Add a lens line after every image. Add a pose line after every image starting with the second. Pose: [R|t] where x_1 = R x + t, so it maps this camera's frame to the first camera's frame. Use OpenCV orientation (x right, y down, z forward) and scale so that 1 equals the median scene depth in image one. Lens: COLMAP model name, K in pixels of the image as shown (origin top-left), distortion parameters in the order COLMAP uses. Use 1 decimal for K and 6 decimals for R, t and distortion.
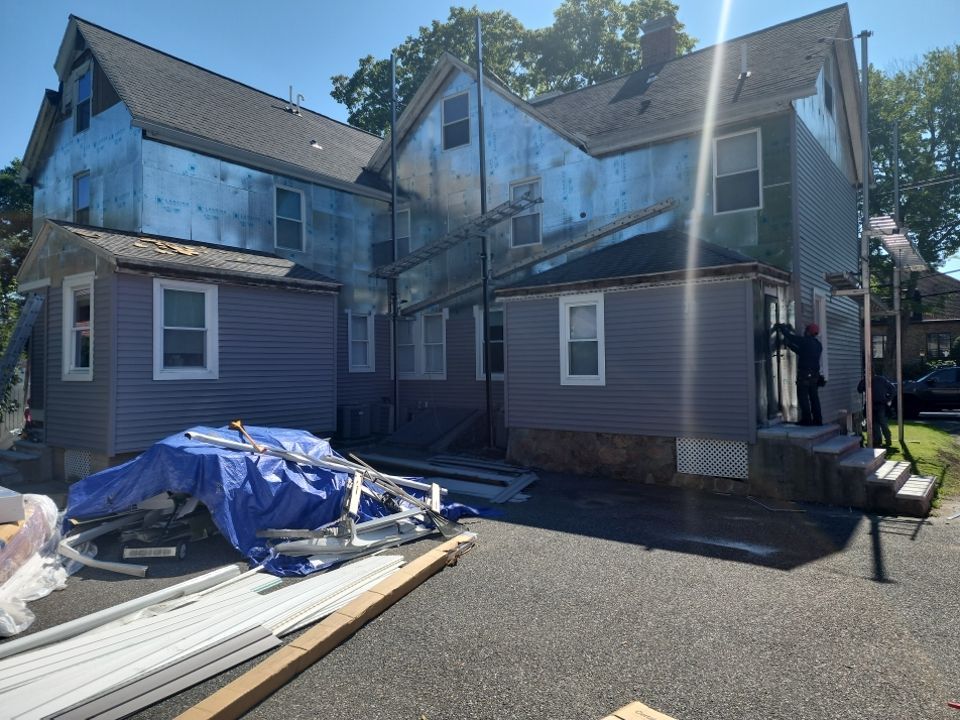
lens RADIAL K [[658.0, 0, 482.5], [0, 658.0, 346.6], [0, 0, 1]] dist [0.035514, -0.003633]
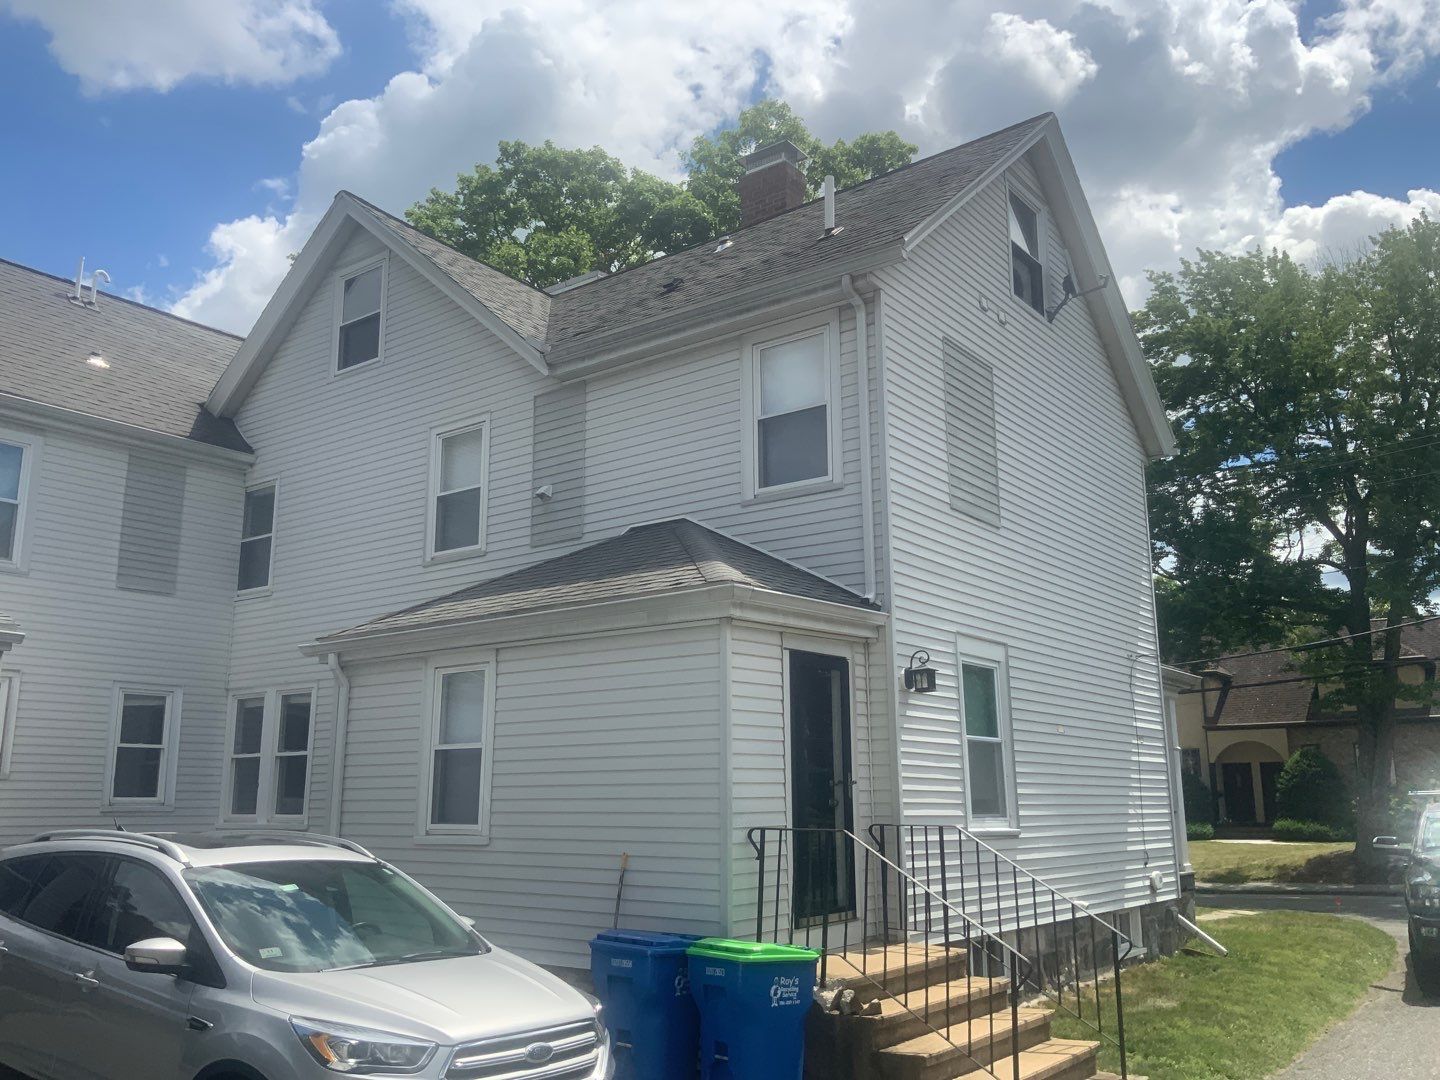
lens RADIAL K [[1221.5, 0, 754.9], [0, 1221.5, 532.7], [0, 0, 1]] dist [0.052415, -0.002082]
pose [[0.999841, 0.005848, 0.016852, 0.253078], [-0.002593, 0.982341, -0.187080, 0.002966], [-0.017649, 0.187006, 0.982200, 0.079542]]
